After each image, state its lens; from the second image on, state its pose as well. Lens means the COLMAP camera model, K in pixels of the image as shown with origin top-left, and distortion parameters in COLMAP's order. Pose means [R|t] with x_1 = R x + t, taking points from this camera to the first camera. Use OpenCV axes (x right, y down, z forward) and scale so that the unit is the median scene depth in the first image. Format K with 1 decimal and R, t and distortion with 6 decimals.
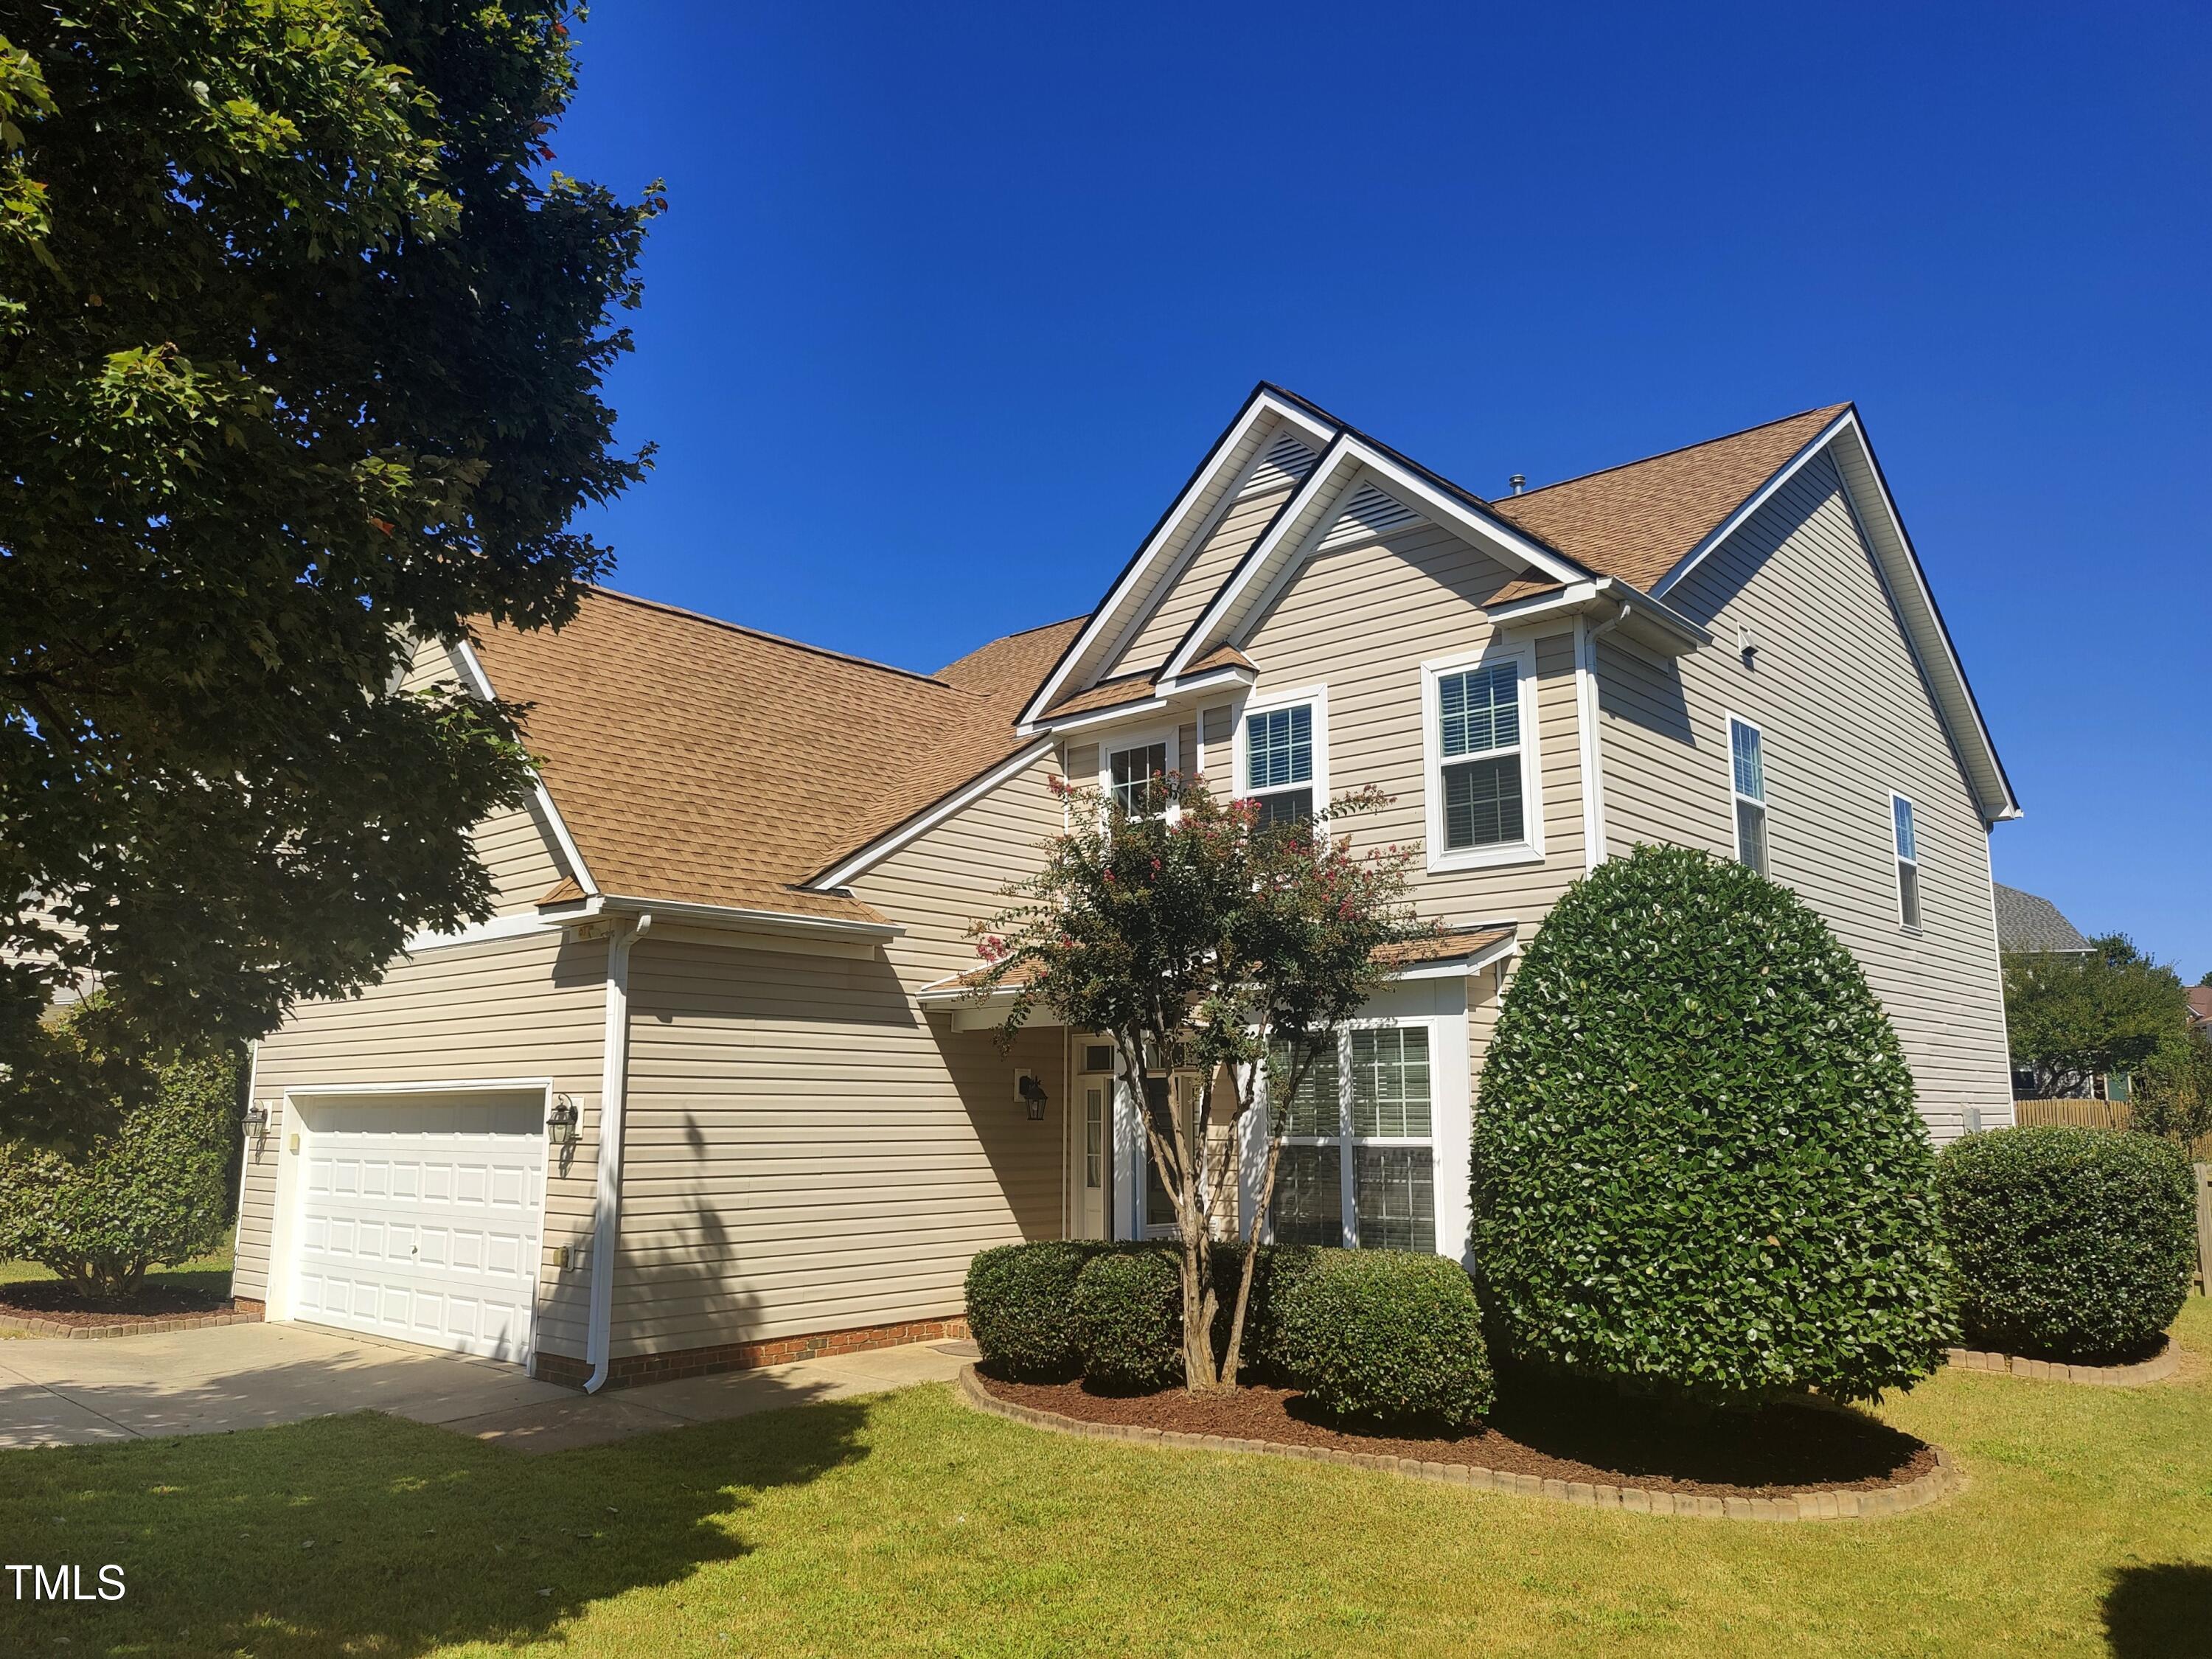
lens RADIAL K [[1598.6, 0, 1104.0], [0, 1598.6, 828.8], [0, 0, 1]] dist [0.011642, 0.003023]
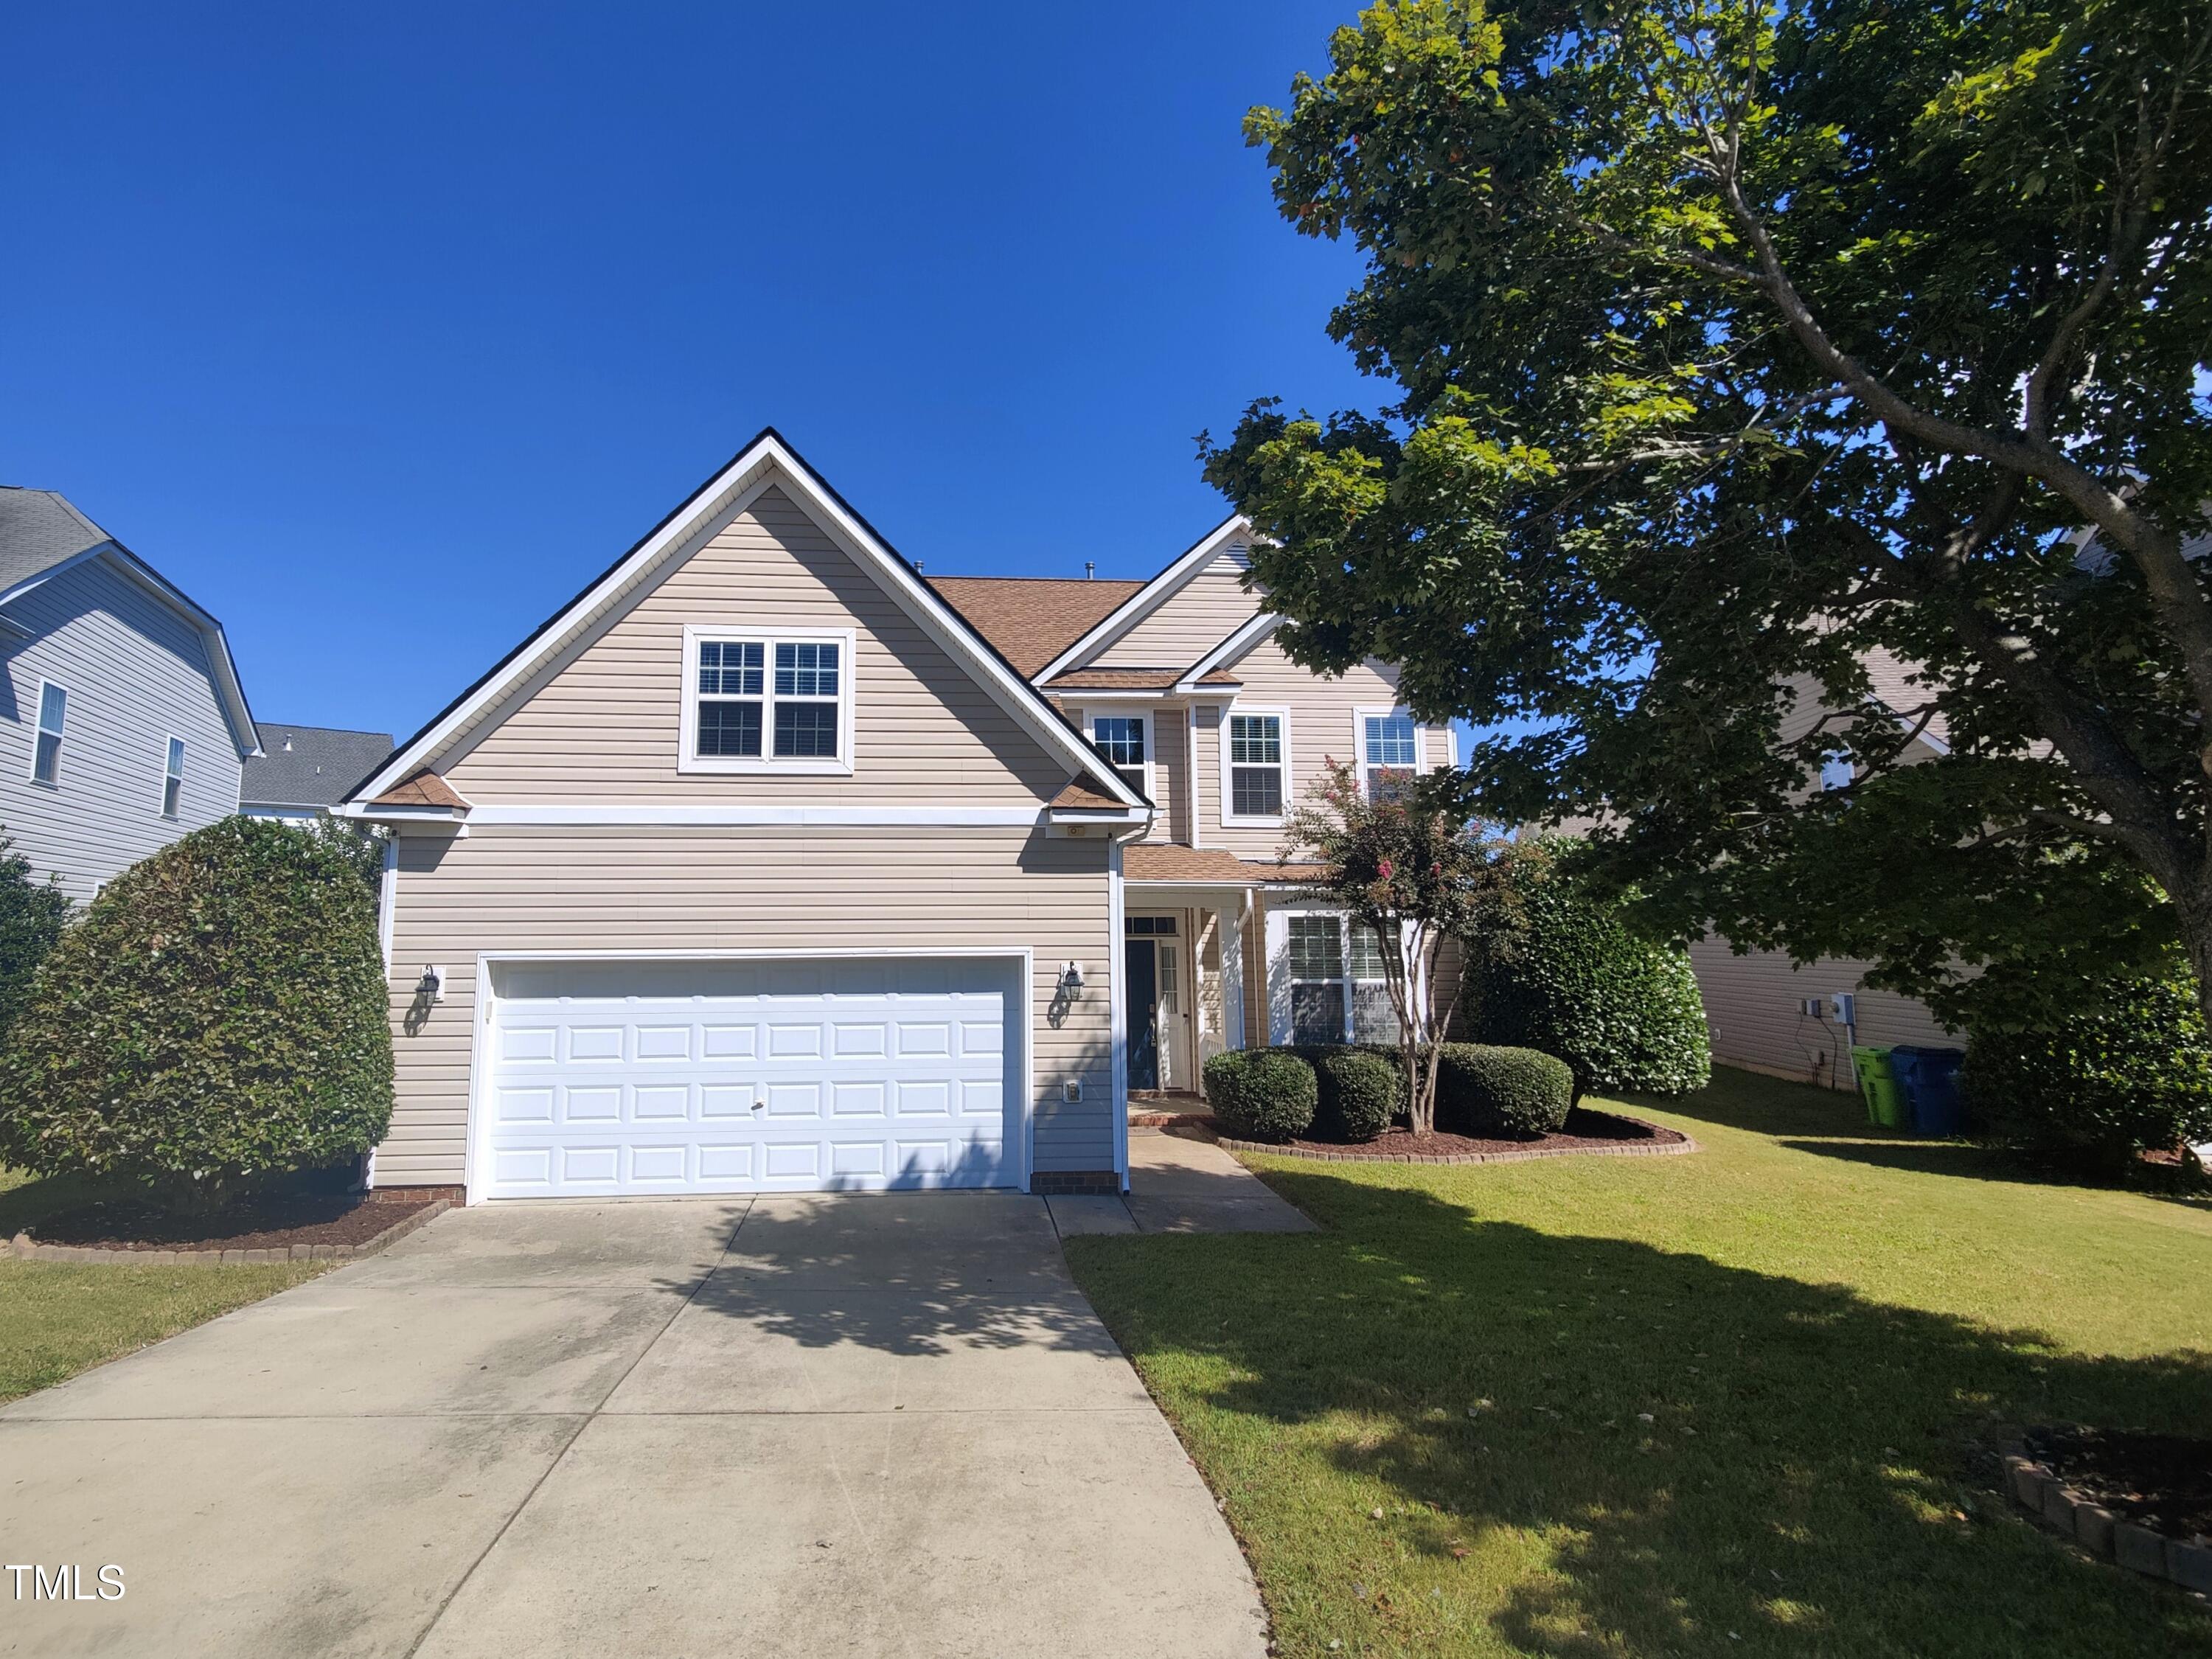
lens RADIAL K [[958.6, 0, 1060.8], [0, 958.6, 817.8], [0, 0, 1]] dist [0.008920, -0.005759]
pose [[0.698018, 0.087966, 0.710656, -0.697802], [-0.121739, 0.992557, -0.003286, 0.054114], [-0.705656, -0.084221, 0.703532, 0.438299]]
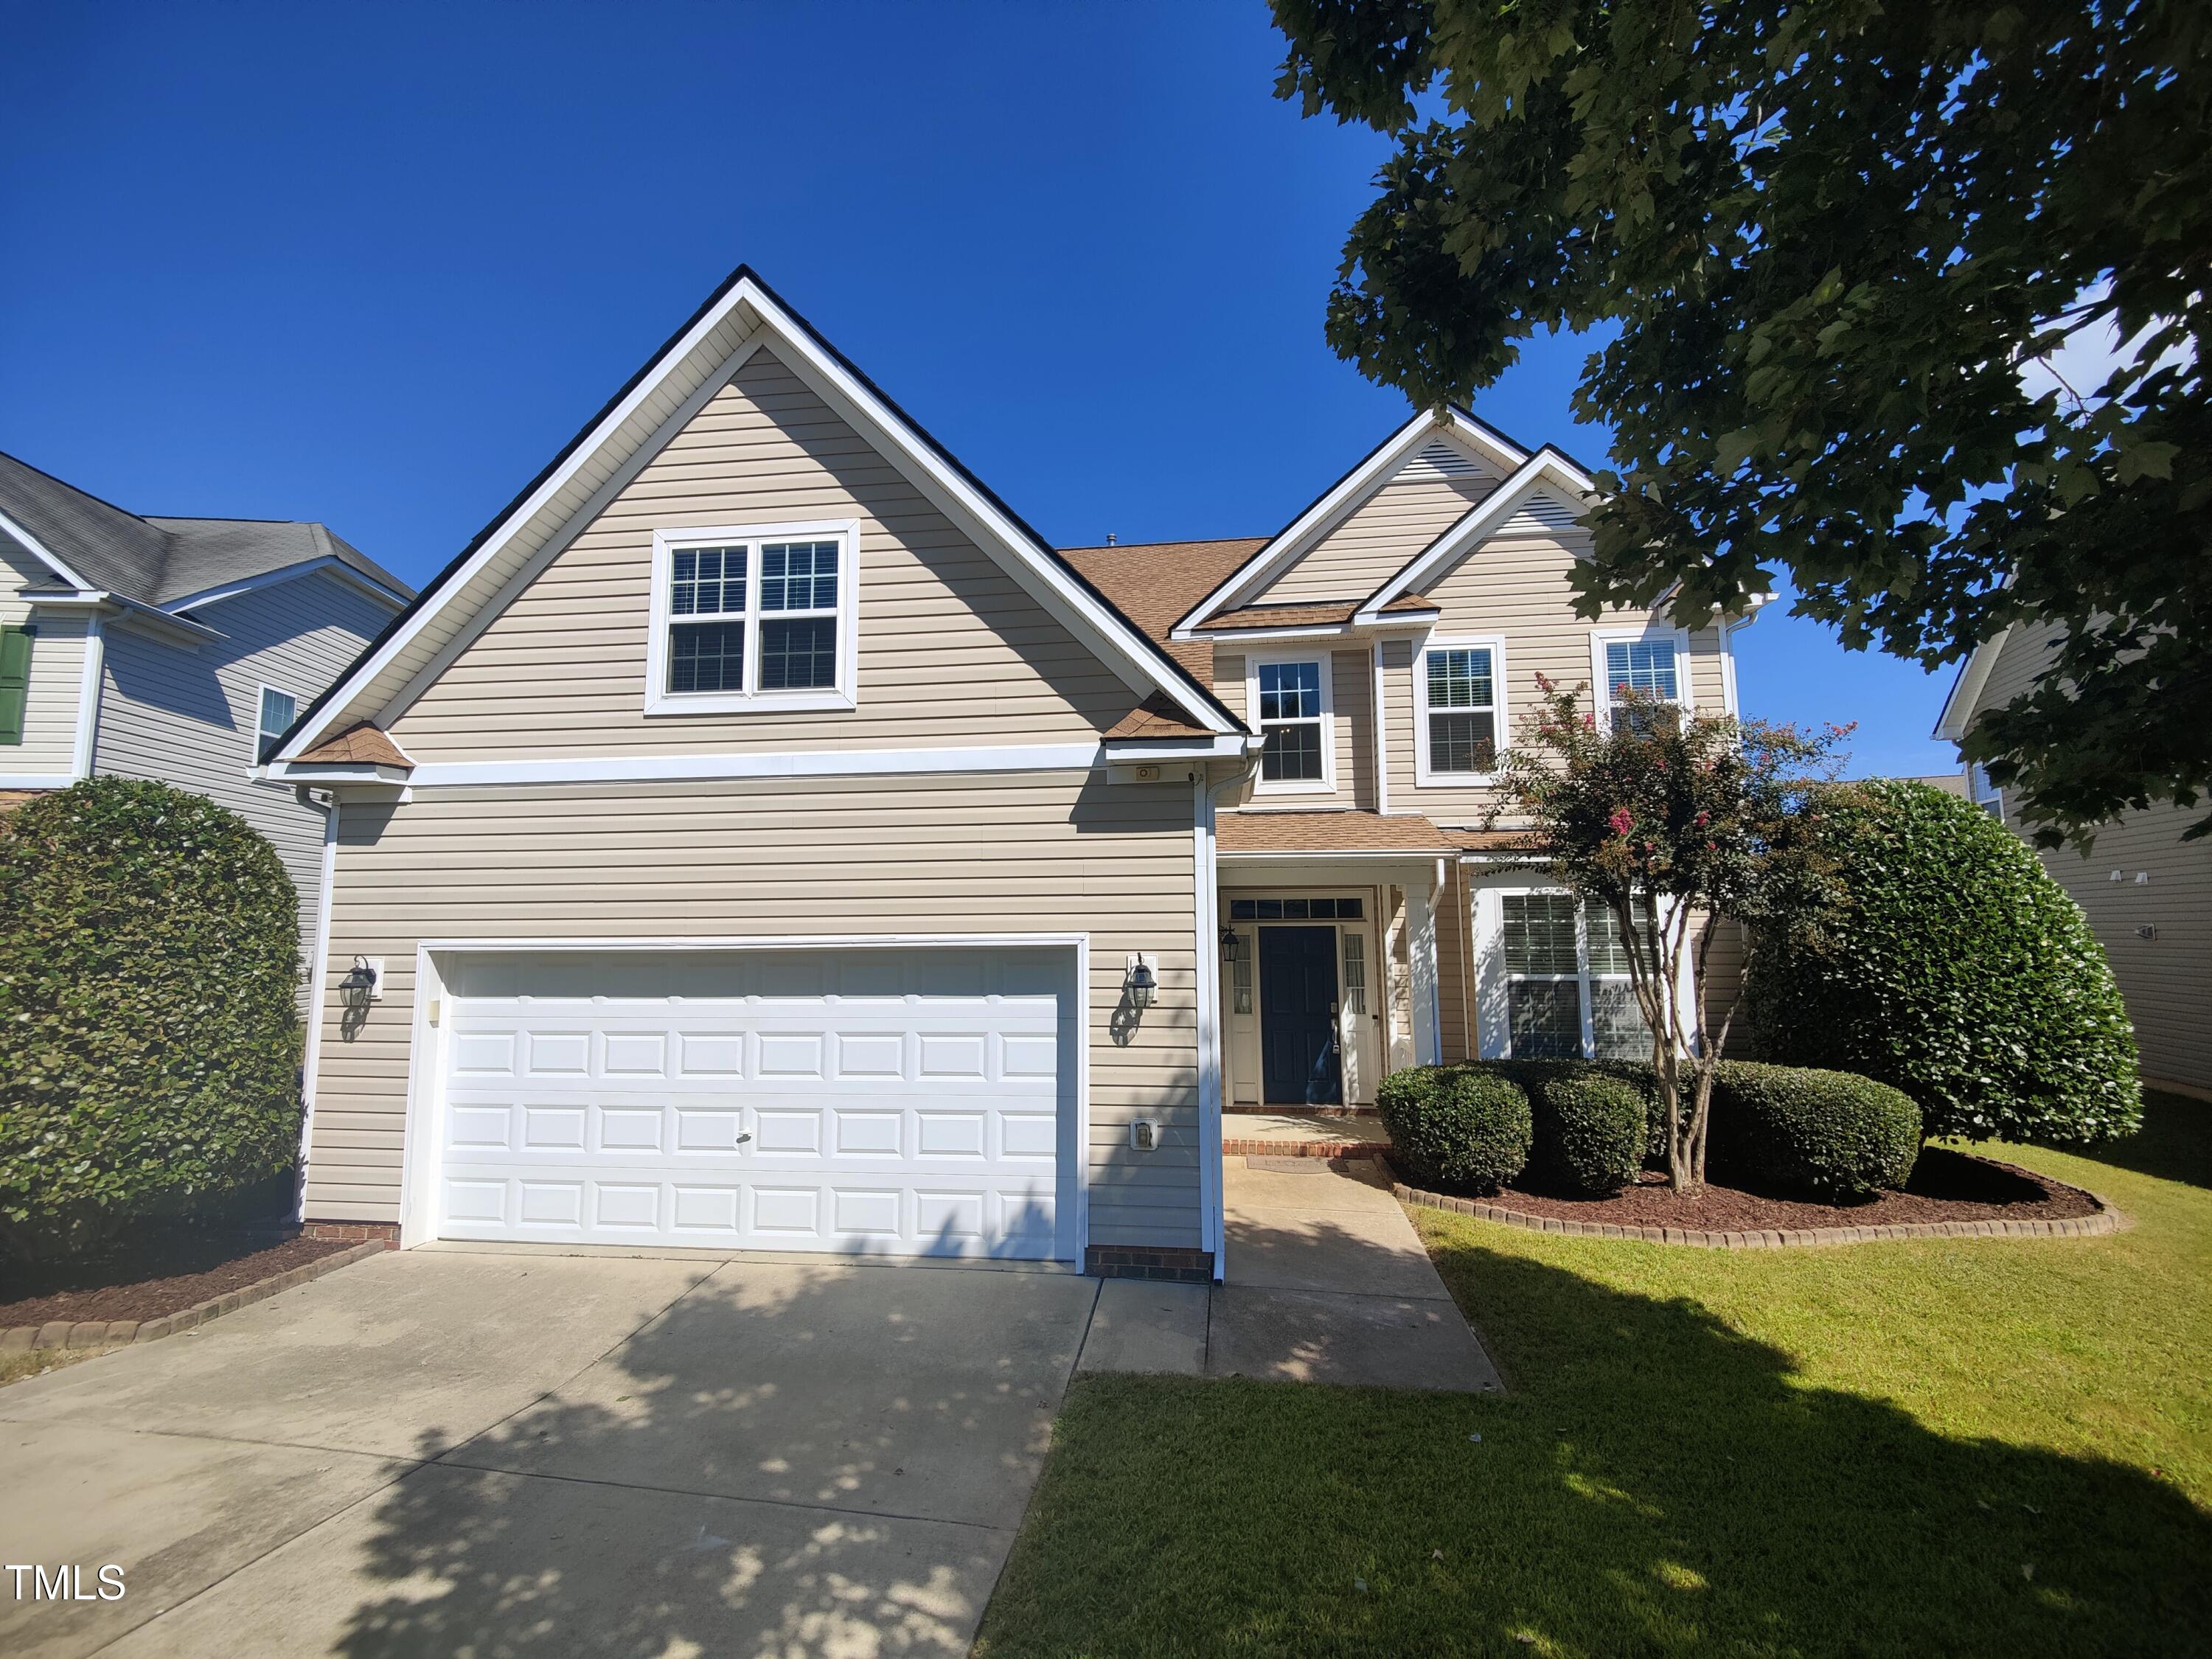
lens RADIAL K [[958.6, 0, 1106.1], [0, 958.6, 828.8], [0, 0, 1]] dist [0.008920, -0.005759]
pose [[0.823008, 0.054098, 0.565448, -0.556085], [-0.092611, 0.994914, 0.039609, 0.066154], [-0.560430, -0.084965, 0.823832, 0.491992]]
